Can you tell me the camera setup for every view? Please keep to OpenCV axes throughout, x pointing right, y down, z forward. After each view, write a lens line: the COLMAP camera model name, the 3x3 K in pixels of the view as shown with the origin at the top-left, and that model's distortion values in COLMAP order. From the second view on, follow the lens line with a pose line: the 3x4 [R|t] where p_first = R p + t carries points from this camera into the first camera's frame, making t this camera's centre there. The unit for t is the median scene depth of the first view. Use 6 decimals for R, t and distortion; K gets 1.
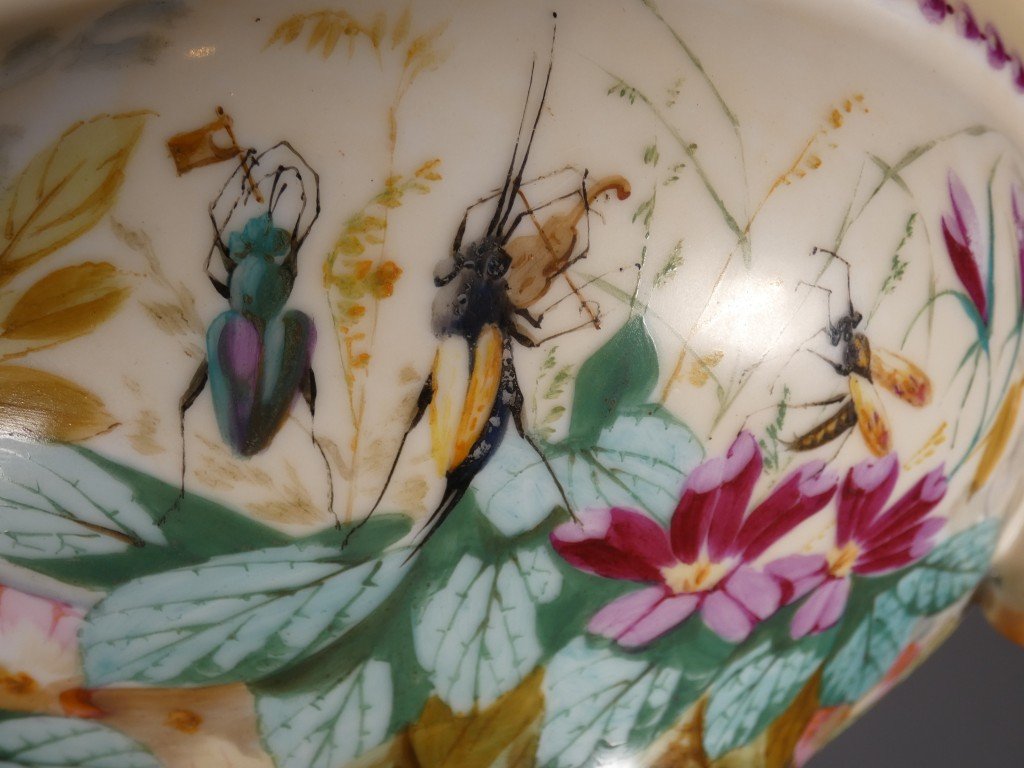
lens RADIAL K [[1292.7, 0, 512.0], [0, 1292.7, 384.0], [0, 0, 1]] dist [0.014202, -0.287252]
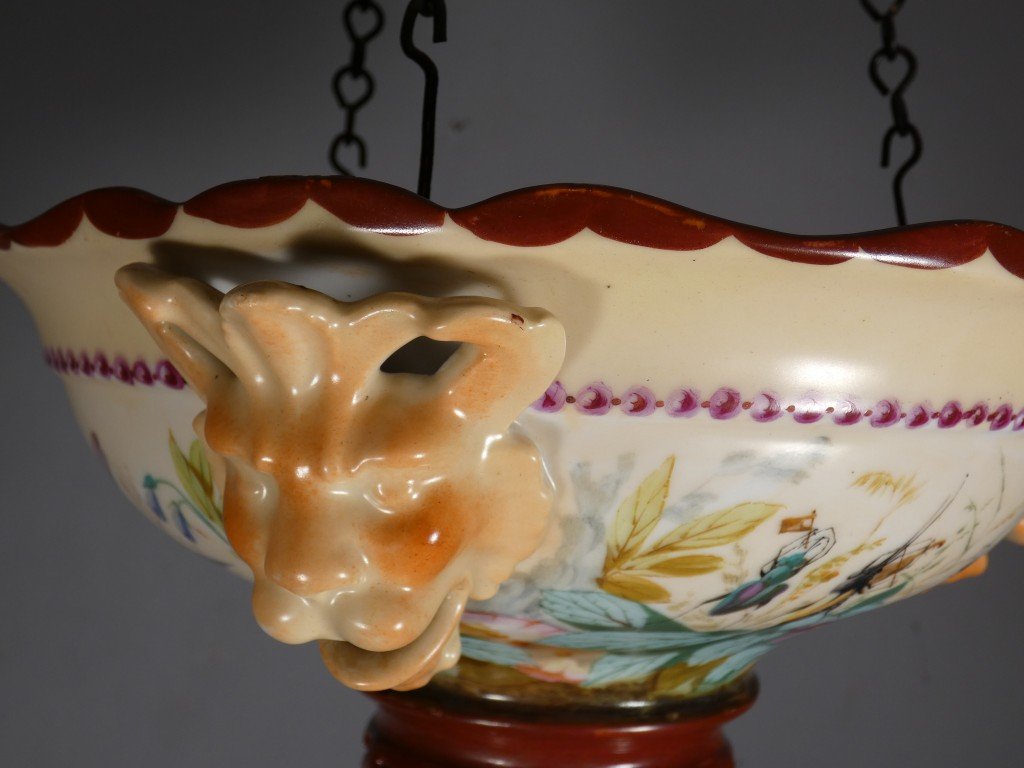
lens RADIAL K [[1292.7, 0, 512.0], [0, 1292.7, 384.0], [0, 0, 1]] dist [0.014202, -0.287252]
pose [[0.897288, 0.224399, 0.380158, -1.149727], [-0.384924, 0.819320, 0.424910, -0.830313], [-0.216122, -0.527598, 0.821542, -0.274587]]
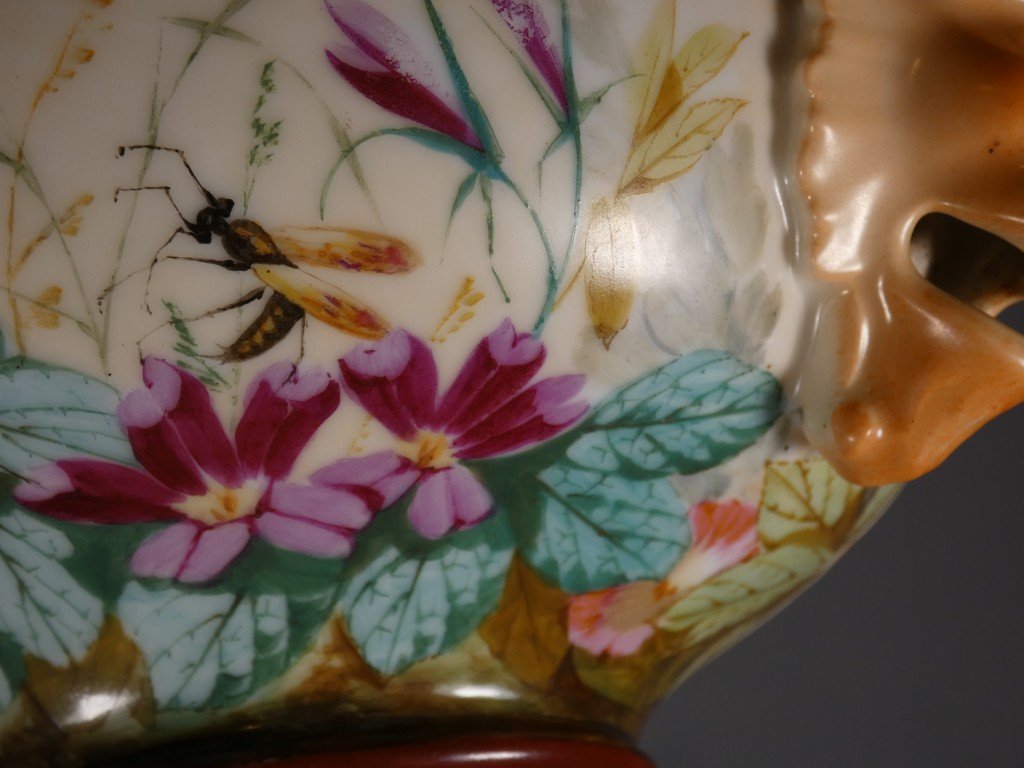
lens RADIAL K [[1292.7, 0, 512.0], [0, 1292.7, 384.0], [0, 0, 1]] dist [0.014202, -0.287252]
pose [[0.889882, -0.175093, -0.421250, 0.804455], [0.229619, 0.969824, 0.081956, 0.039643], [0.394189, -0.169658, 0.903234, 0.281358]]
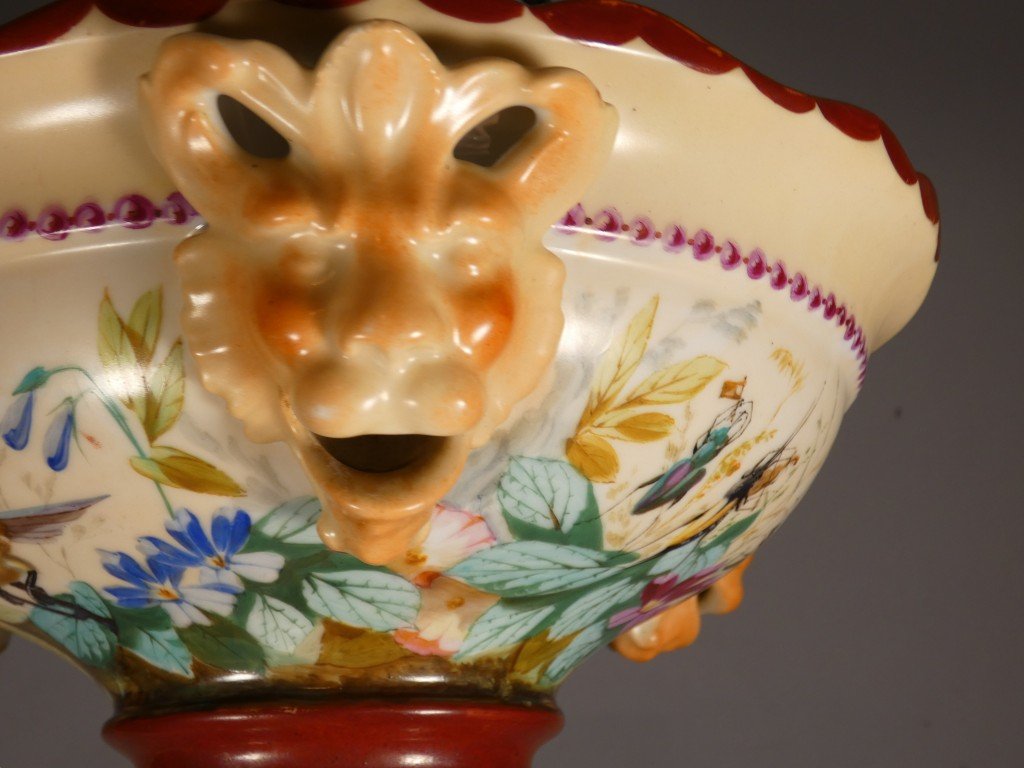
lens RADIAL K [[1373.7, 0, 512.0], [0, 1373.7, 384.0], [0, 0, 1]] dist [0.039097, -0.312677]
pose [[0.641733, 0.388398, 0.661307, -1.613940], [-0.468900, 0.881042, -0.062431, 0.089727], [-0.606887, -0.270023, 0.747513, -0.344446]]
